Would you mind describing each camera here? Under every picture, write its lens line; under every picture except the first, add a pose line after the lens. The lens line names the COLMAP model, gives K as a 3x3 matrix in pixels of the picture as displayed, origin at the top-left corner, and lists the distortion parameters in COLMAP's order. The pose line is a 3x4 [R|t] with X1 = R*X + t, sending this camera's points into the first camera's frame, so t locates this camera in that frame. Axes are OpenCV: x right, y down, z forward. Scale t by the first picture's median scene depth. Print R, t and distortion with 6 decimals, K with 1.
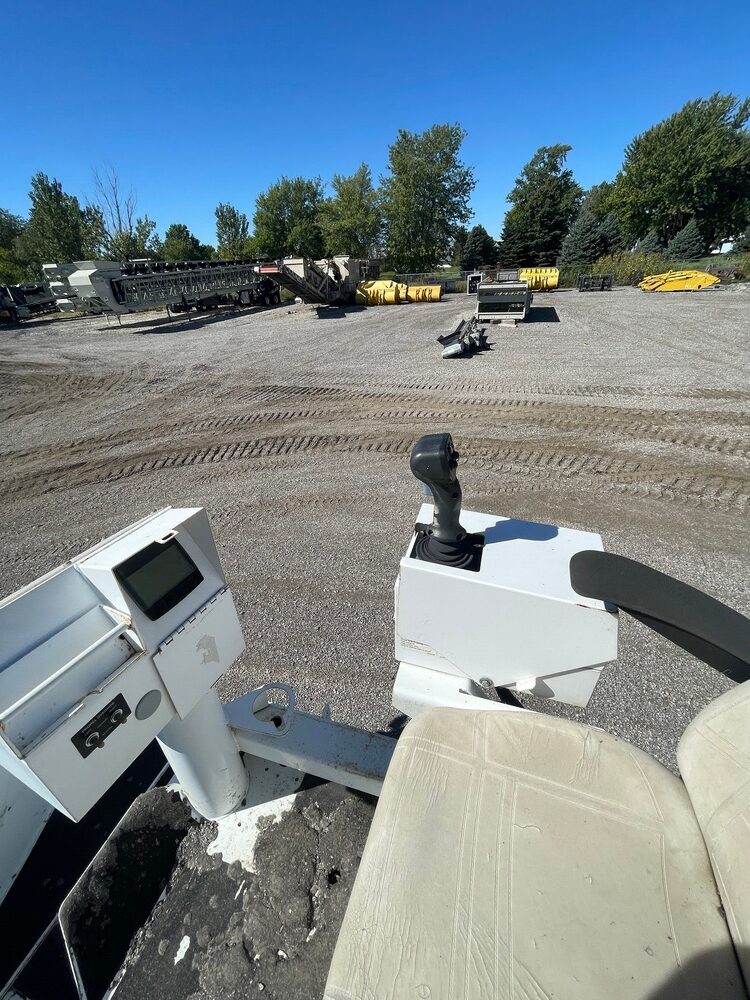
lens RADIAL K [[404.2, 0, 373.1], [0, 404.2, 499.2], [0, 0, 1]] dist [-0.001162, -0.000586]
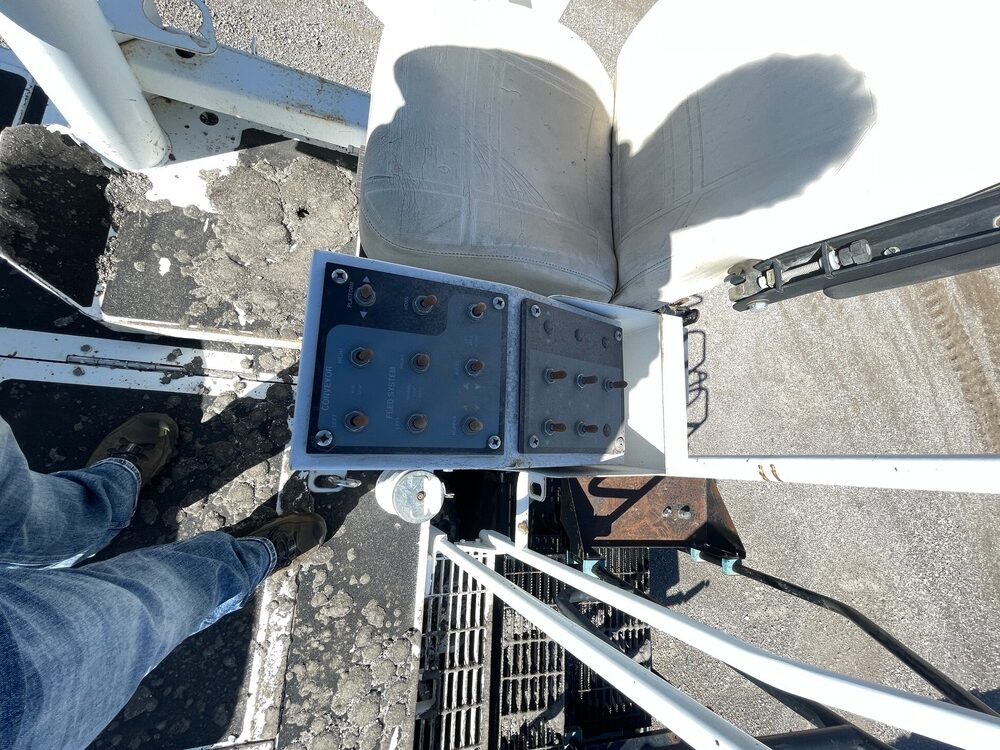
lens RADIAL K [[404.2, 0, 504.1], [0, 404.2, 372.7], [0, 0, 1]] dist [-0.001162, -0.000586]
pose [[0.868471, -0.194697, 0.455906, -0.019630], [-0.235888, 0.646567, 0.725471, 0.025859], [-0.436021, -0.737594, 0.515598, -0.013837]]
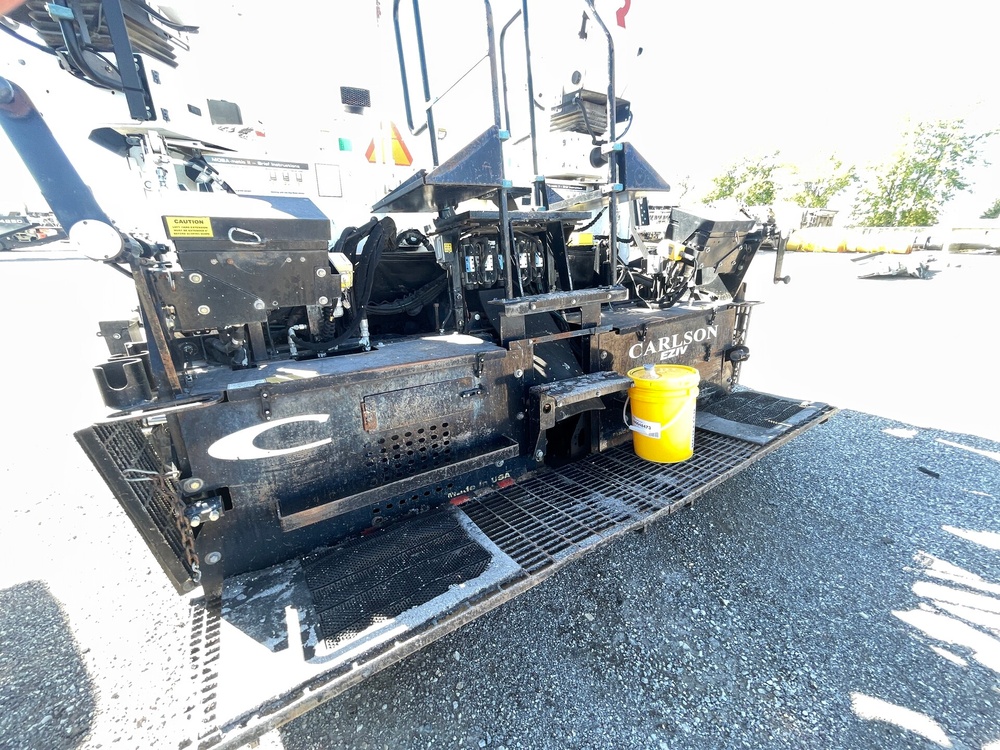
lens RADIAL K [[404.2, 0, 496.1], [0, 404.2, 378.8], [0, 0, 1]] dist [-0.001162, -0.000586]
pose [[0.772182, 0.265347, -0.577344, 0.187830], [-0.355990, 0.933298, -0.047183, 0.269037], [0.526314, 0.241962, 0.815137, -0.167240]]
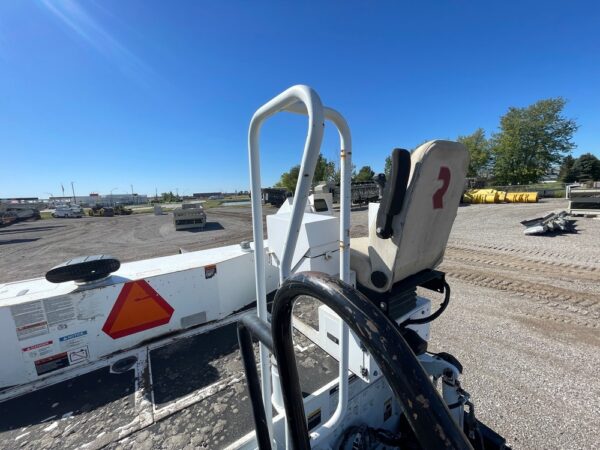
lens RADIAL K [[242.5, 0, 298.6], [0, 242.5, 228.3], [0, 0, 1]] dist [-0.001162, -0.000586]
pose [[0.797250, 0.094519, -0.596203, 0.062152], [-0.290527, 0.925832, -0.241720, 0.078797], [0.529137, 0.365925, 0.765580, -0.080304]]
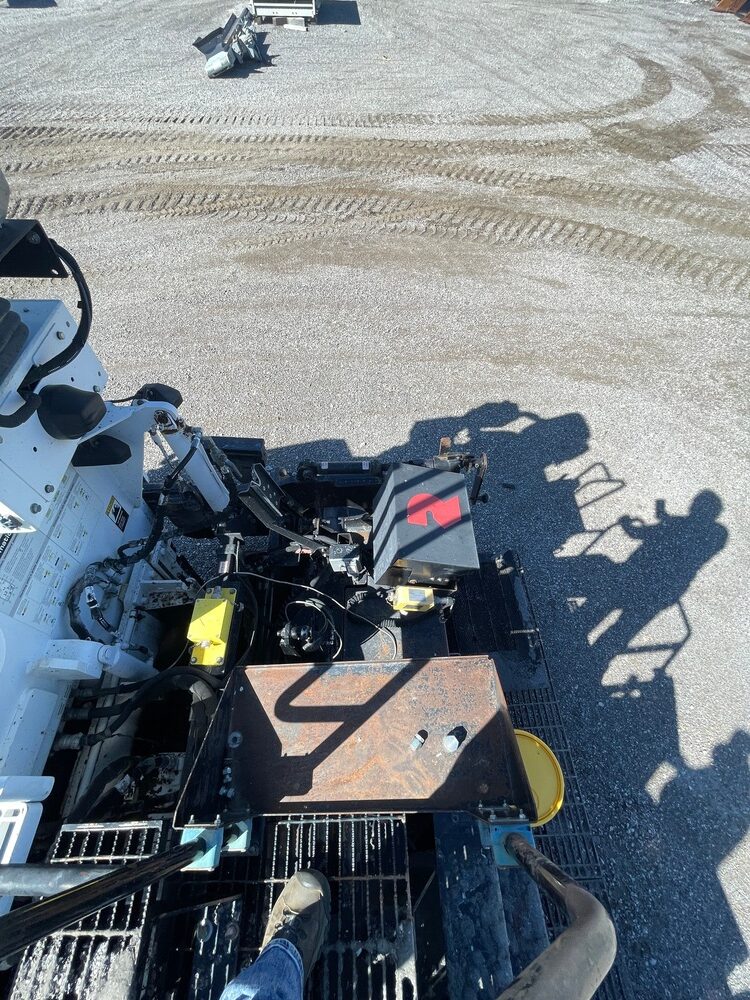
lens RADIAL K [[404.2, 0, 368.9], [0, 404.2, 501.1], [0, 0, 1]] dist [-0.001162, -0.000586]
pose [[0.931933, -0.256390, 0.256446, 0.076861], [0.122688, 0.888407, 0.442358, 0.071199], [-0.341244, -0.380785, 0.859392, -0.053692]]
